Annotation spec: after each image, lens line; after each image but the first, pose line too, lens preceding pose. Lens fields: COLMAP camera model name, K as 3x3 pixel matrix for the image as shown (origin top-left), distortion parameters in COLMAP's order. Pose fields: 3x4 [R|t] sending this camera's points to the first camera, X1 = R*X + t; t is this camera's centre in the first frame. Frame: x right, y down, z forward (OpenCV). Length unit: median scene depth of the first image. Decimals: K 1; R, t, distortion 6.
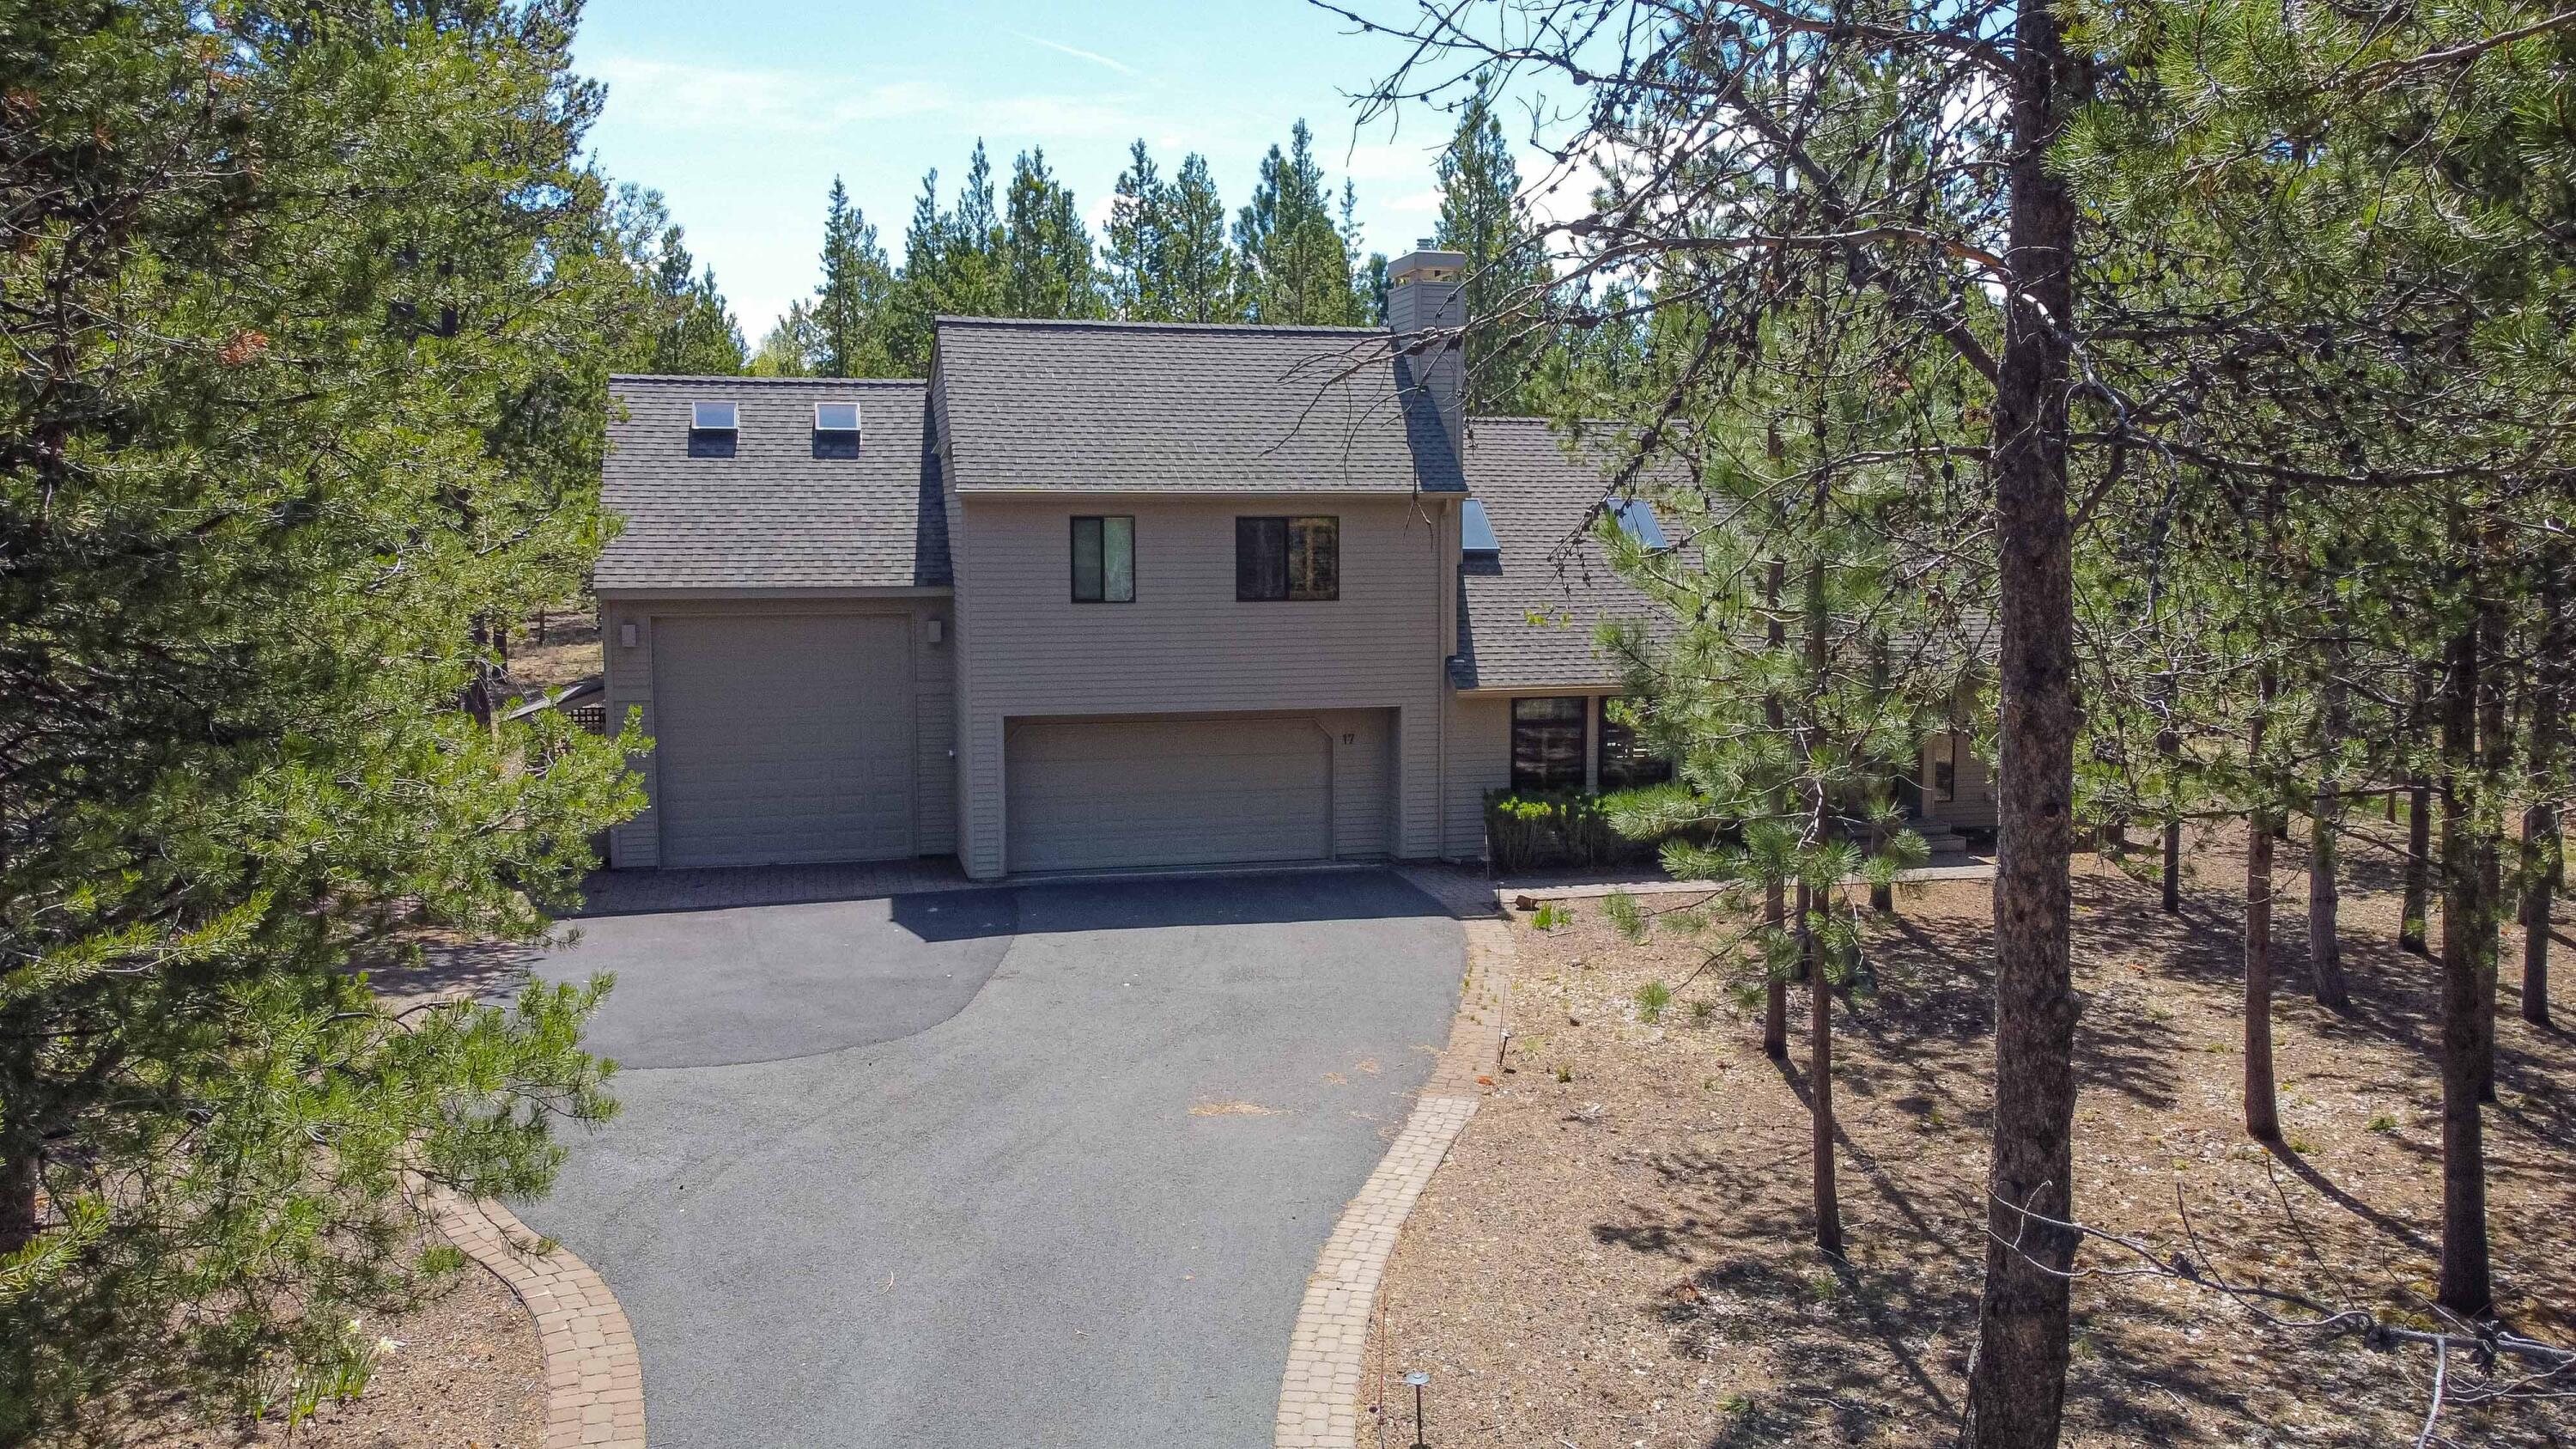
lens RADIAL K [[1996.0, 0, 1302.9], [0, 1996.0, 723.0], [0, 0, 1]] dist [0.003054, -0.008030]
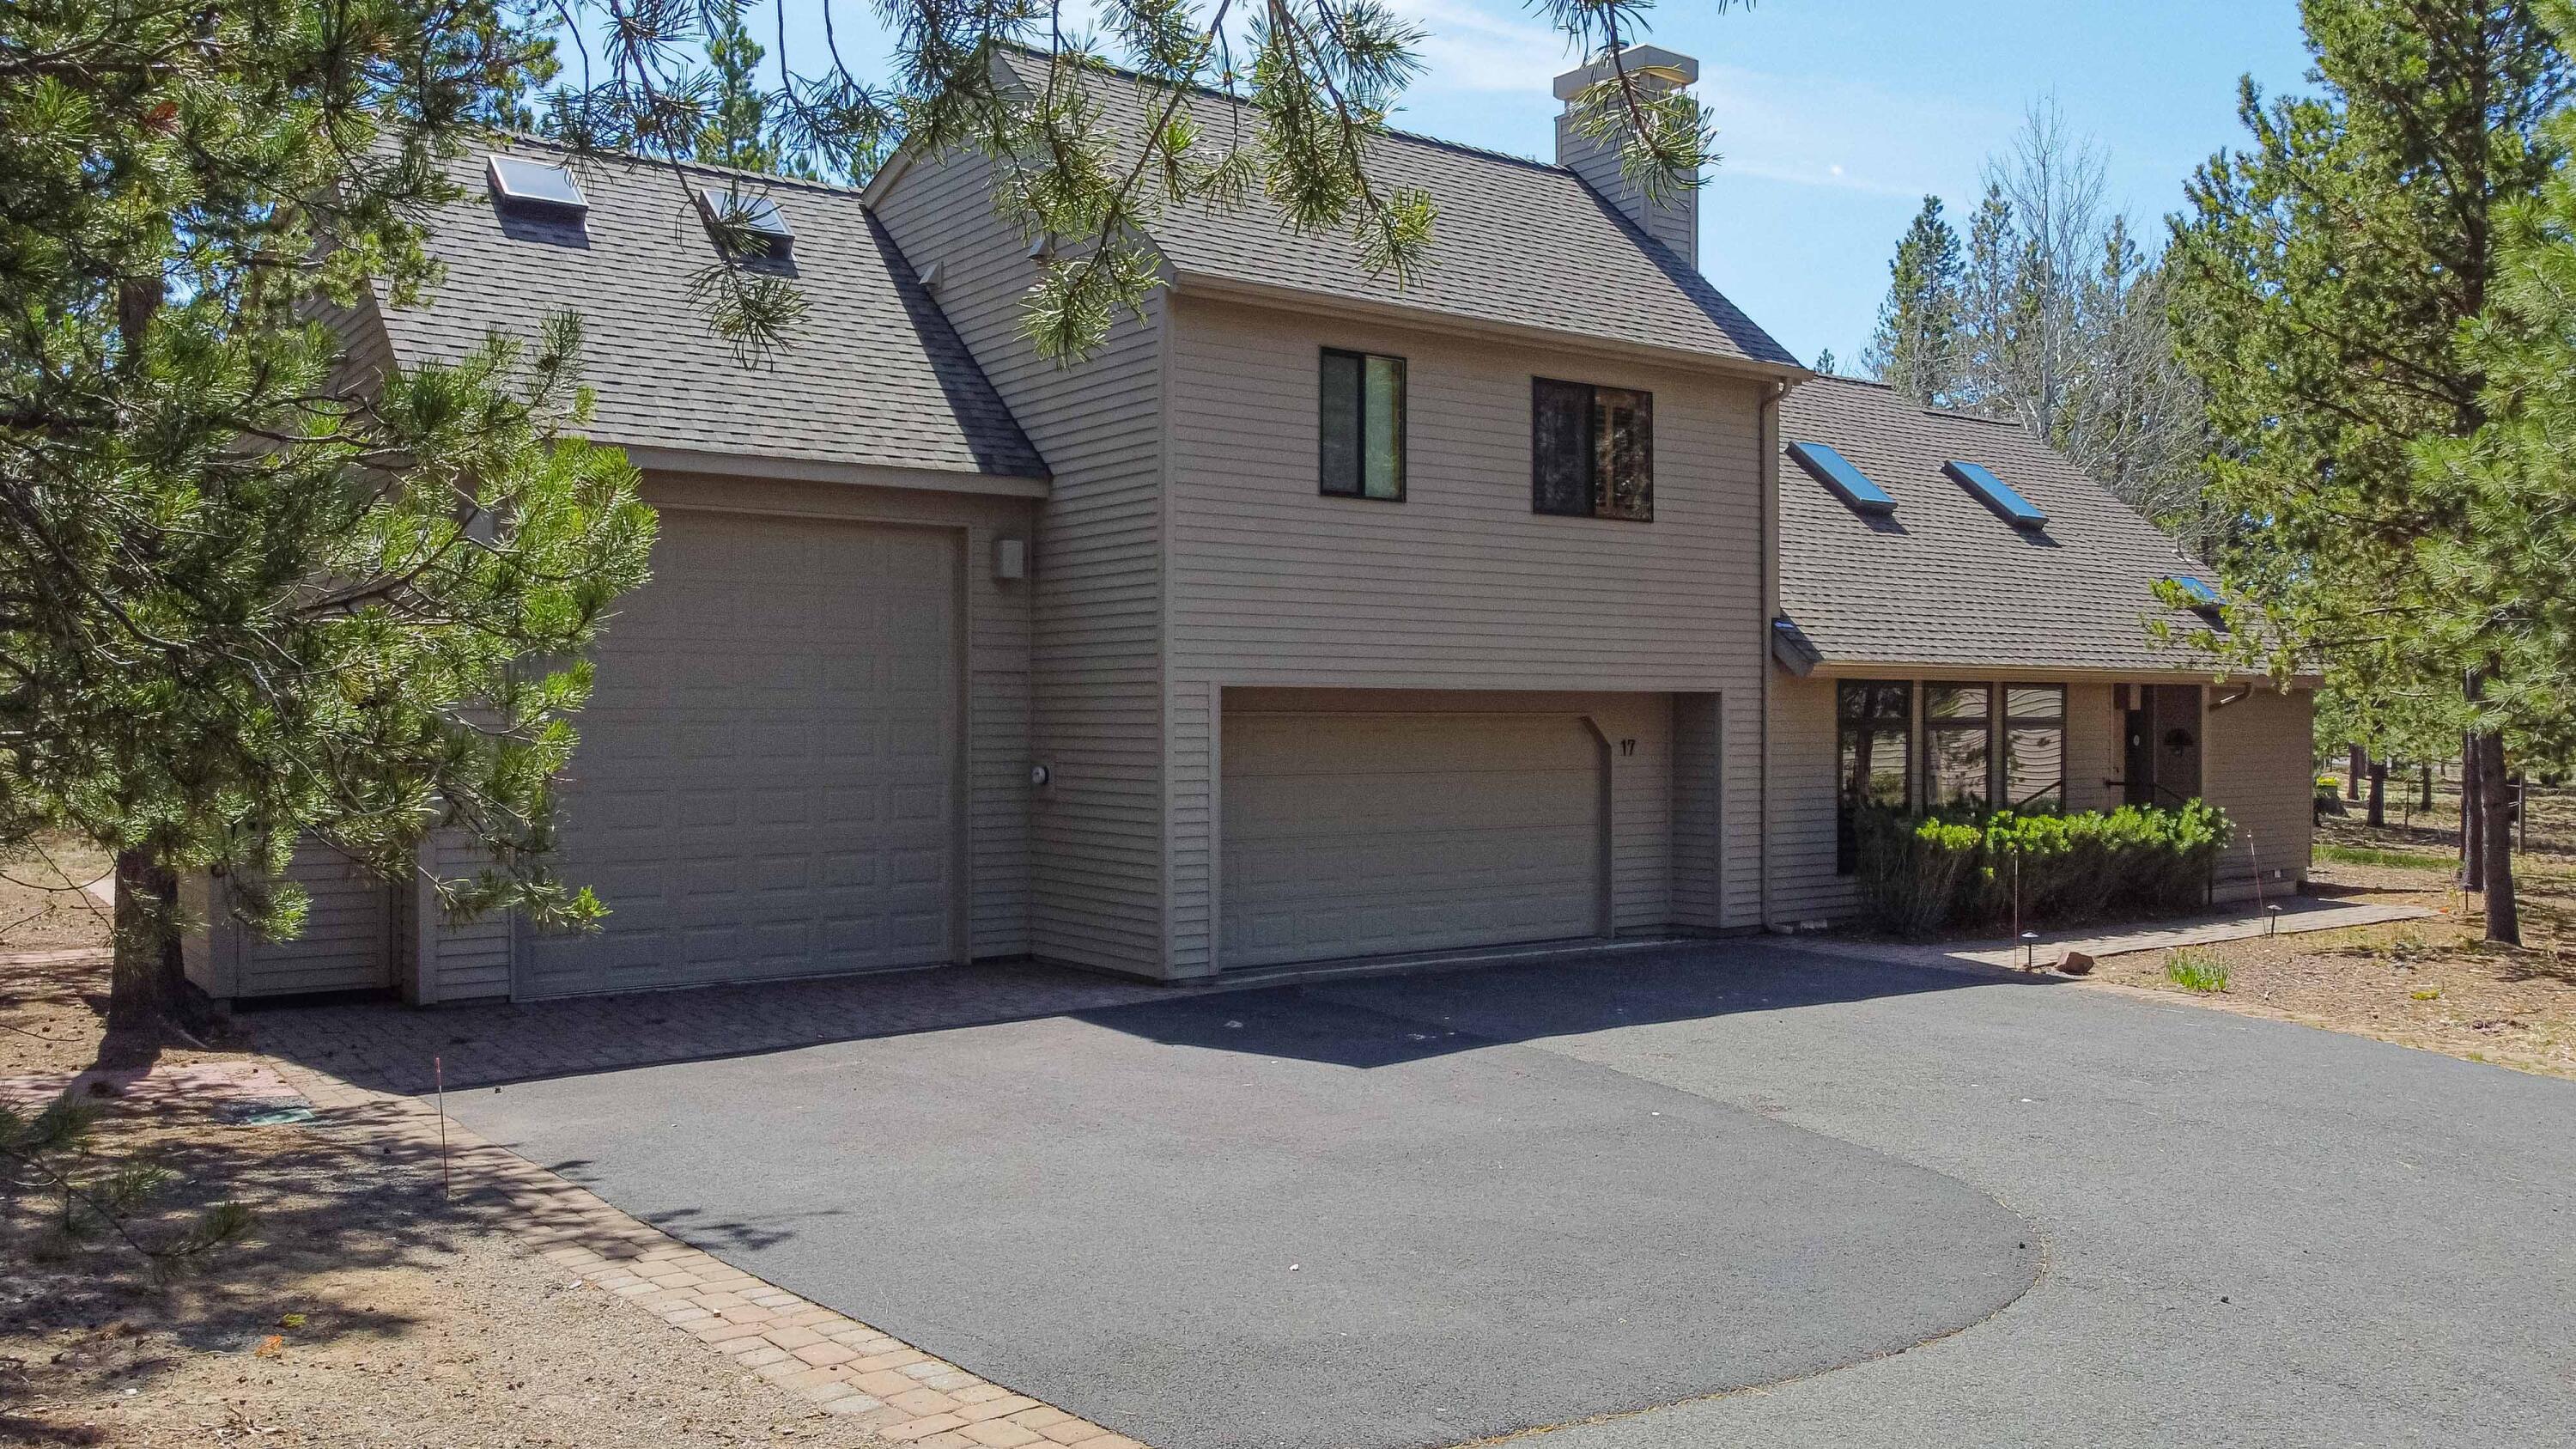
lens RADIAL K [[1996.0, 0, 1276.0], [0, 1996.0, 740.4], [0, 0, 1]] dist [0.003054, -0.008030]
pose [[0.924270, -0.001150, 0.381738, -0.341072], [0.040056, 0.994767, -0.093987, 0.064105], [-0.379632, 0.102161, 0.919479, 0.461946]]
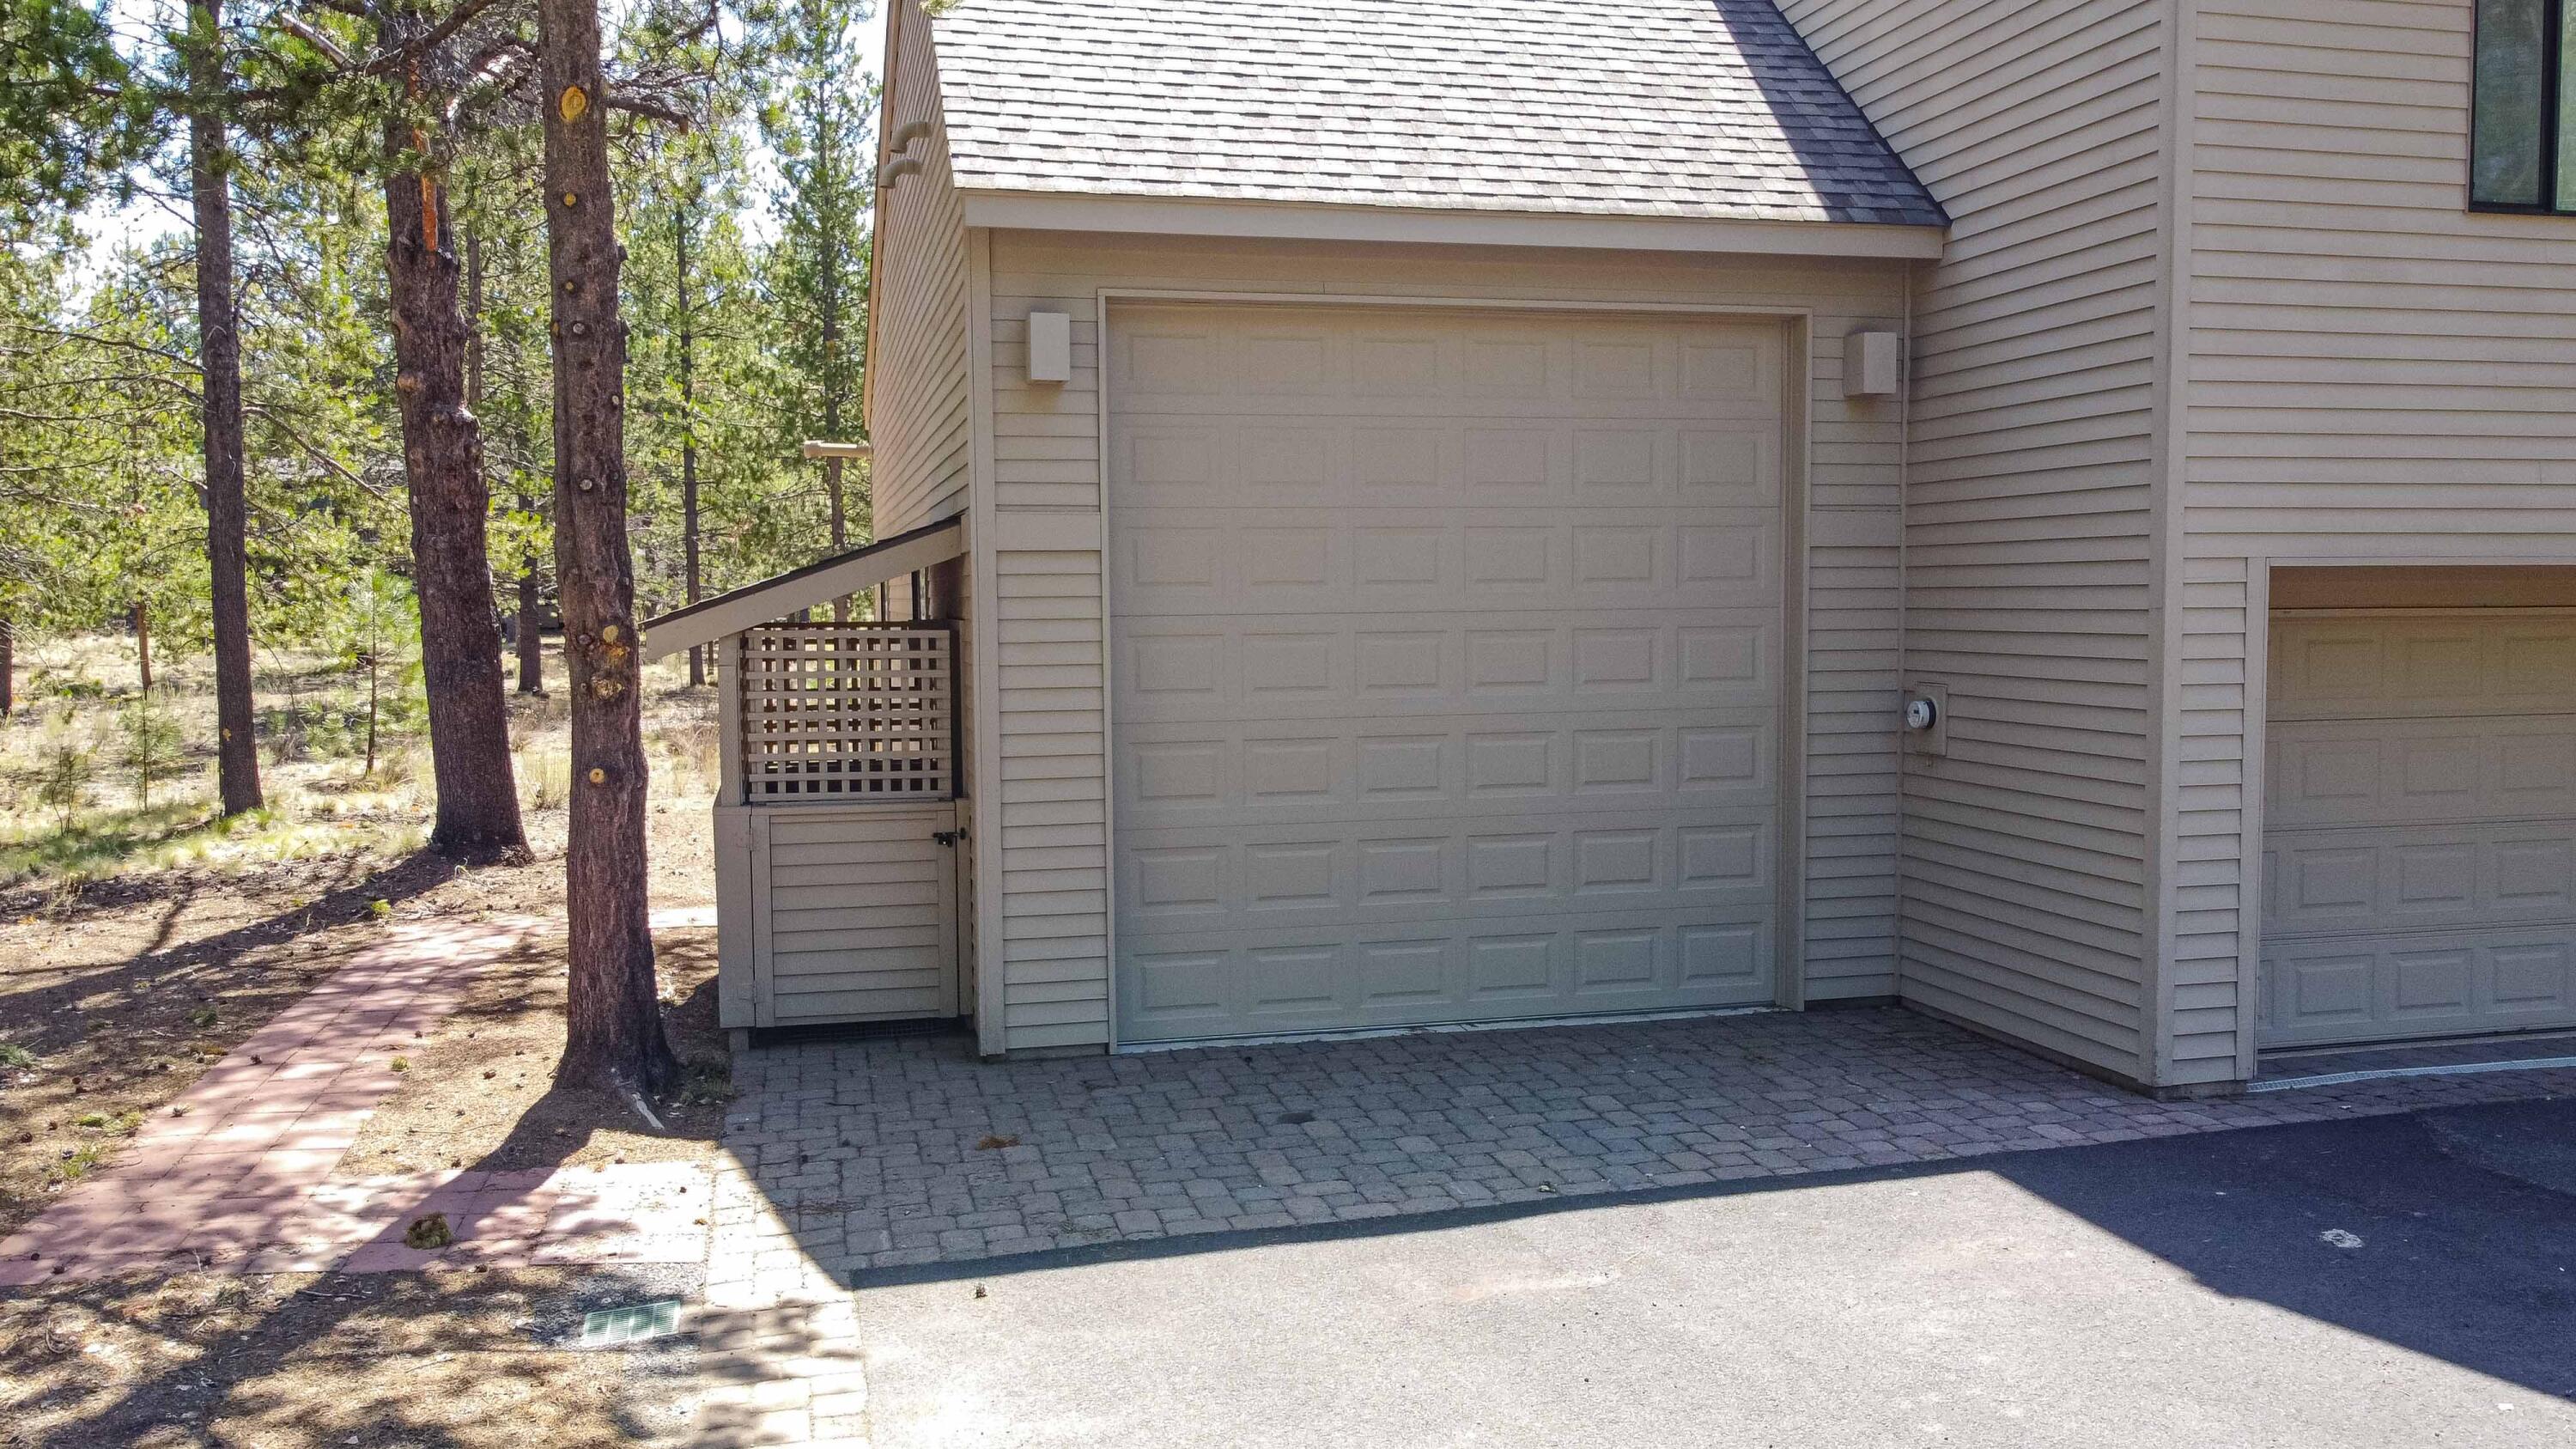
lens RADIAL K [[1996.0, 0, 1292.7], [0, 1996.0, 744.8], [0, 0, 1]] dist [0.003054, -0.008030]
pose [[0.999976, -0.006950, -0.000463, -0.295288], [0.006927, 0.999253, -0.038007, 0.035025], [0.000727, 0.038003, 0.999277, 0.666154]]
